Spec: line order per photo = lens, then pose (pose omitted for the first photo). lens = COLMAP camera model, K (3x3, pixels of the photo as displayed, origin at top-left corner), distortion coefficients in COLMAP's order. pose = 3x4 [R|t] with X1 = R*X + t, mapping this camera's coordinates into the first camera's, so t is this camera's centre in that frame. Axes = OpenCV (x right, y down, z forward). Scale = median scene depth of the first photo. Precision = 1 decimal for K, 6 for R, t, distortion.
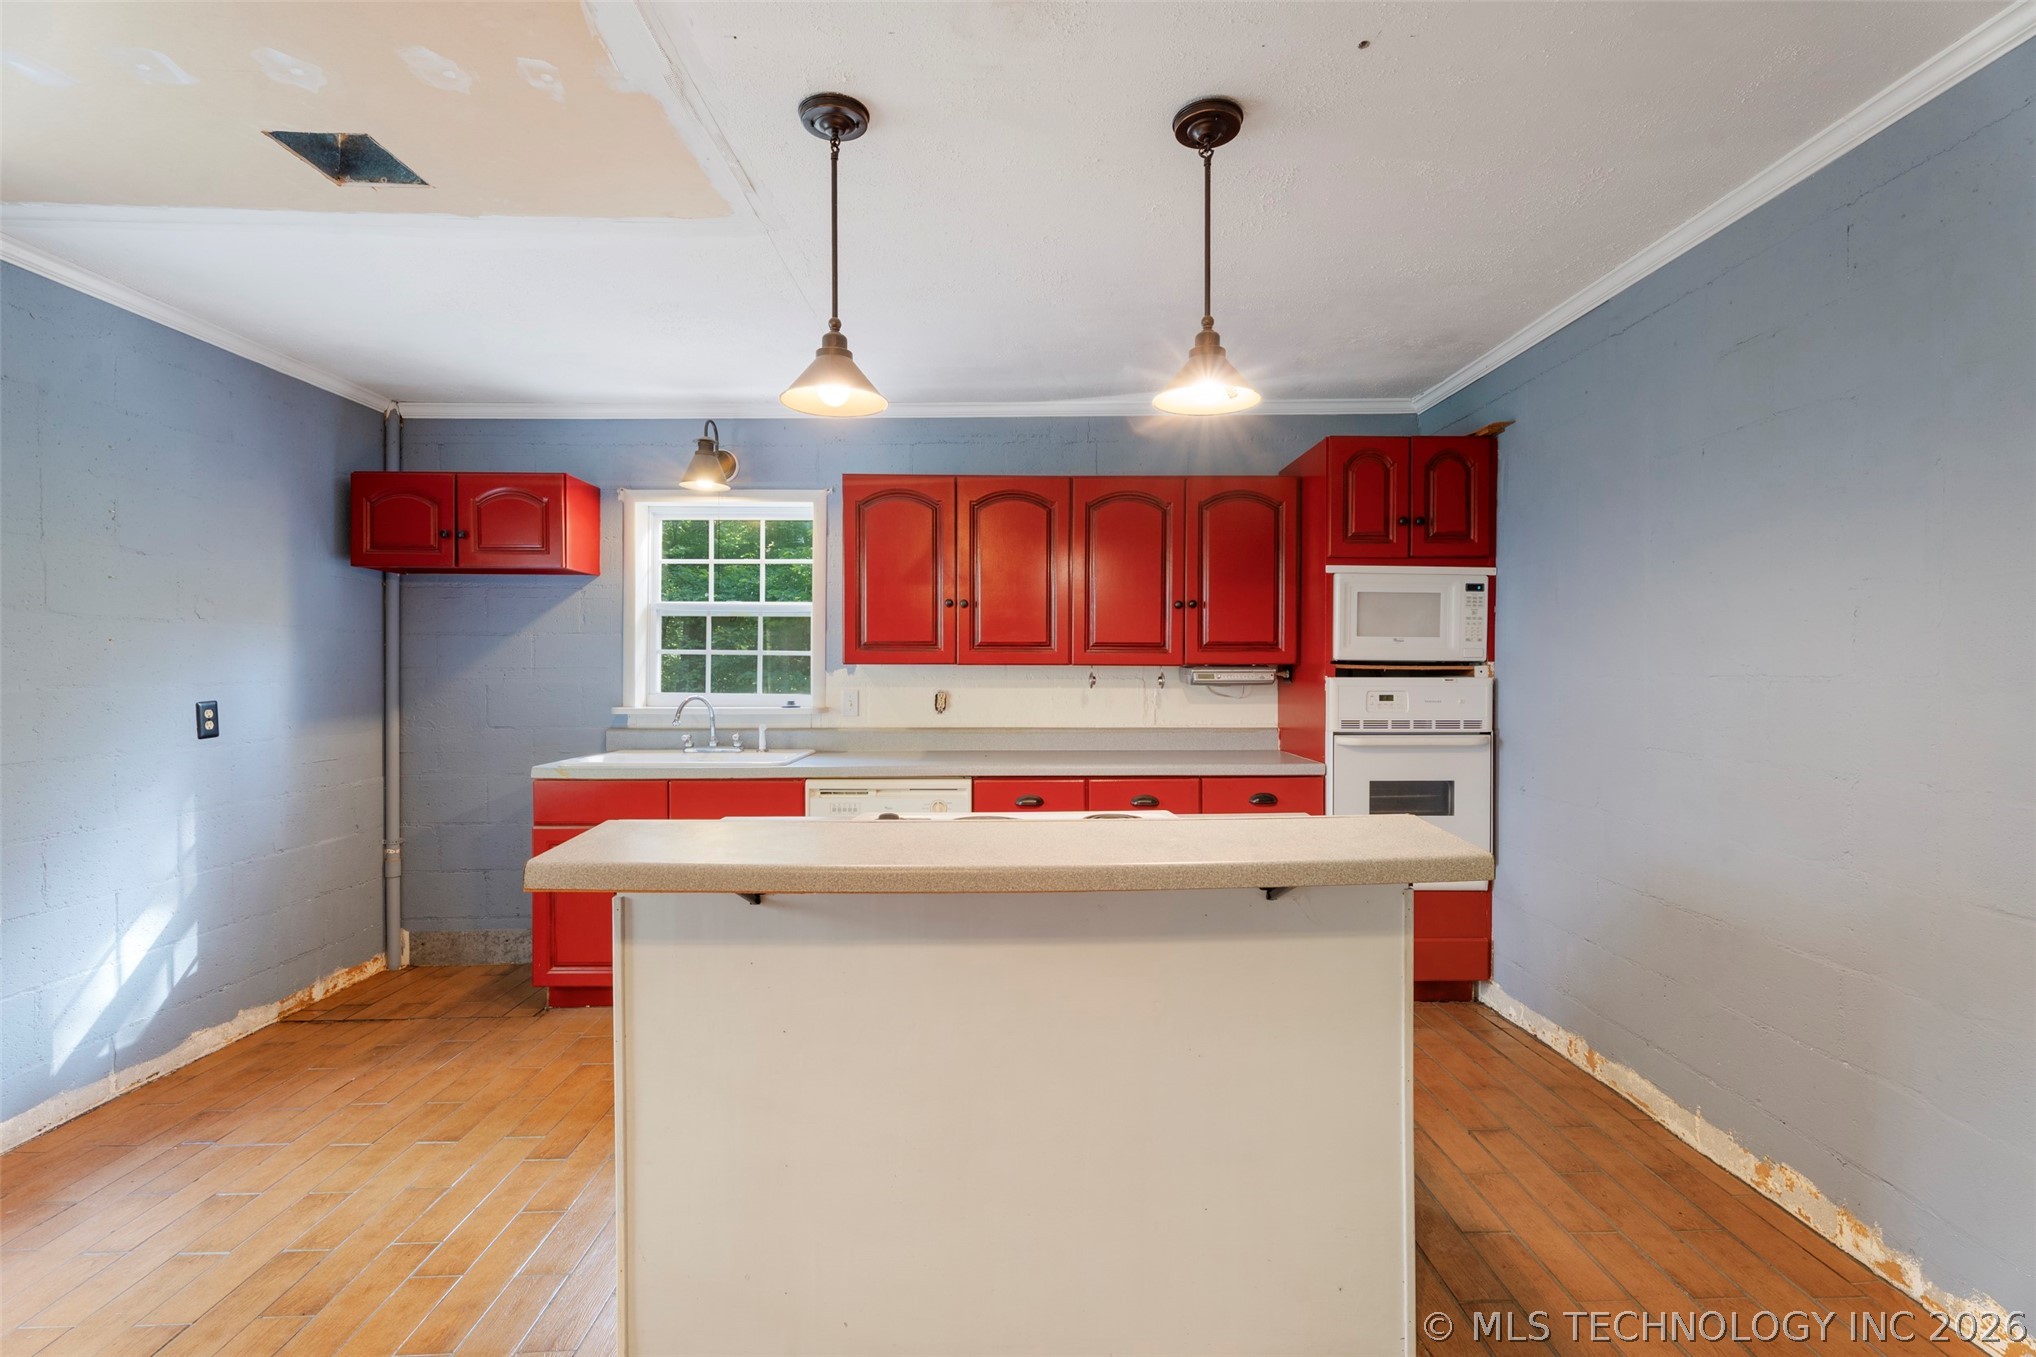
lens RADIAL K [[916.2, 0, 1030.3], [0, 916.2, 670.9], [0, 0, 1]] dist [0.000833, 0.000272]
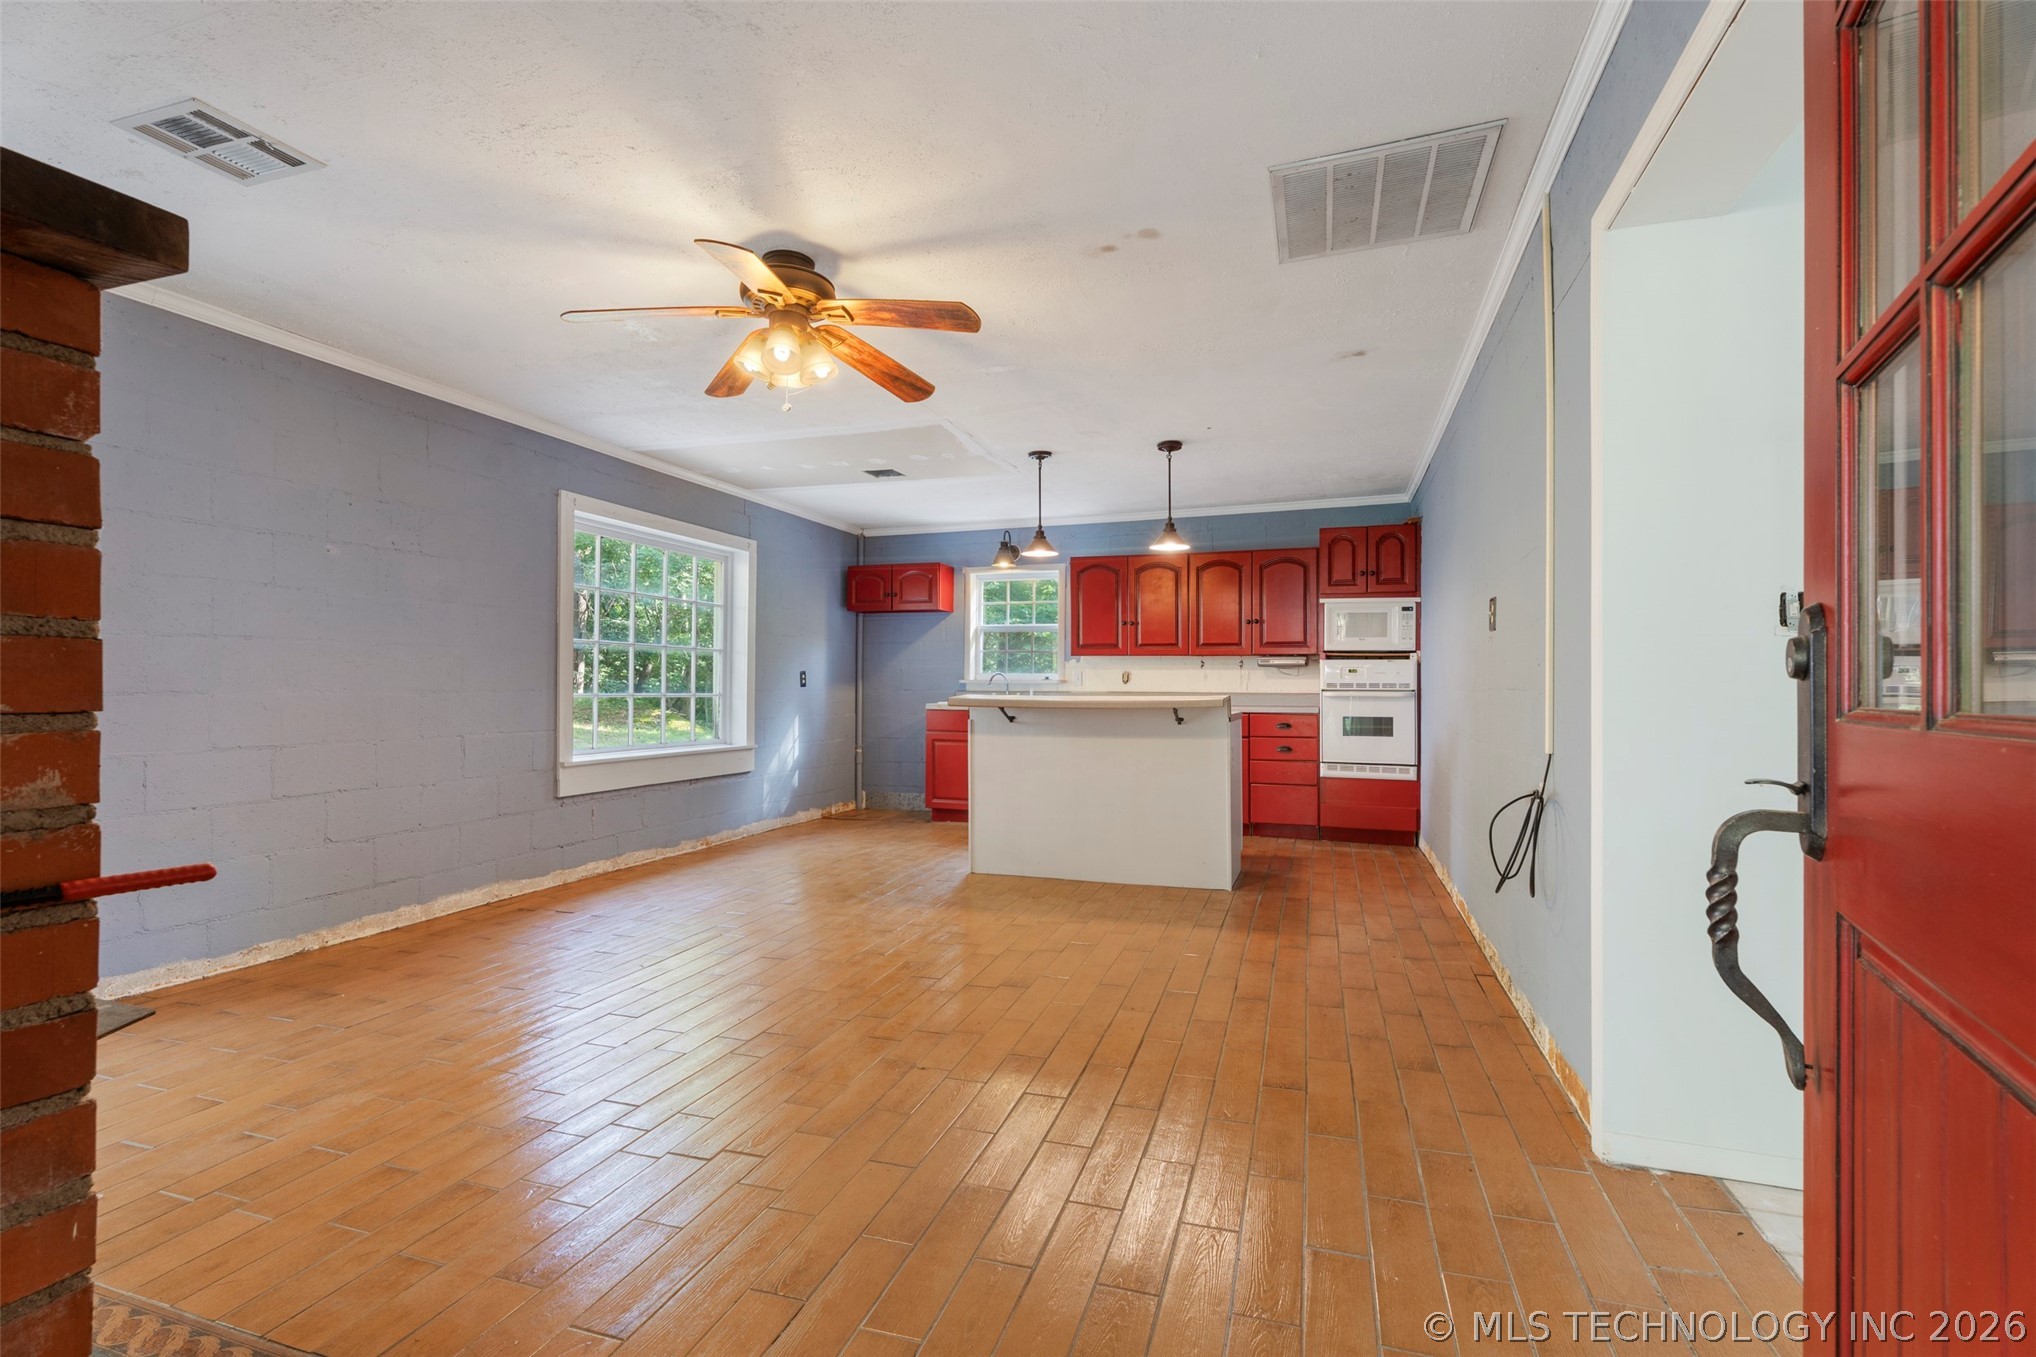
lens RADIAL K [[916.2, 0, 1020.7], [0, 916.2, 671.2], [0, 0, 1]] dist [0.000833, 0.000272]
pose [[0.941970, -0.001359, -0.335693, 0.369023], [-0.006273, 0.999746, -0.021649, 0.071830], [0.335637, 0.022499, 0.941723, -0.910467]]
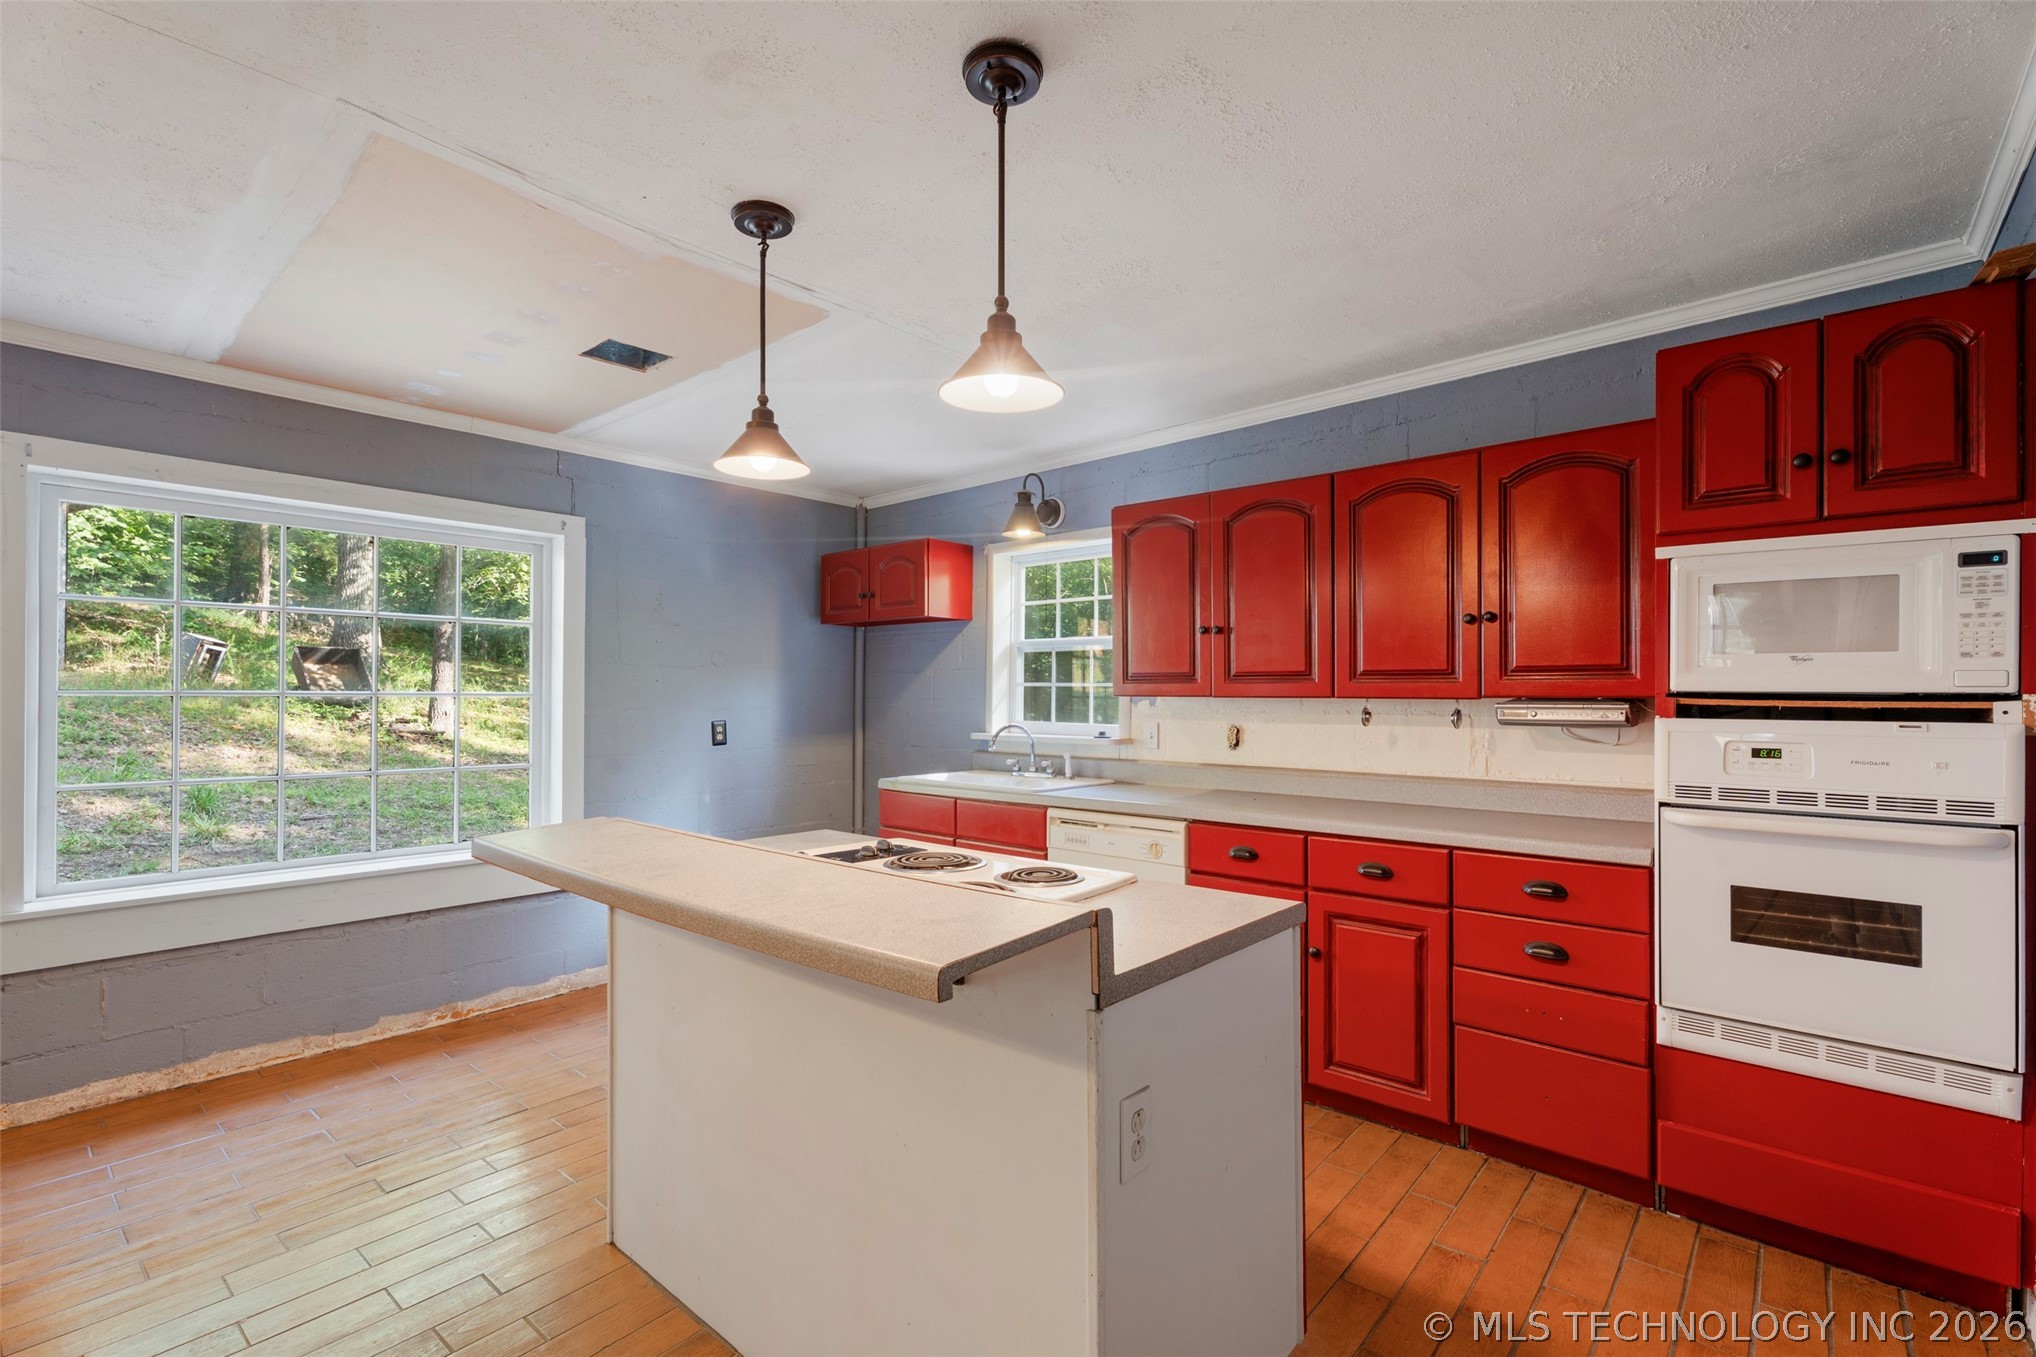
lens RADIAL K [[916.2, 0, 1019.1], [0, 916.2, 688.4], [0, 0, 1]] dist [0.000833, 0.000272]
pose [[0.738027, -0.004127, -0.674758, 0.423151], [-0.004226, 0.999933, -0.010738, -0.005155], [0.674758, 0.010776, 0.737961, 0.204111]]
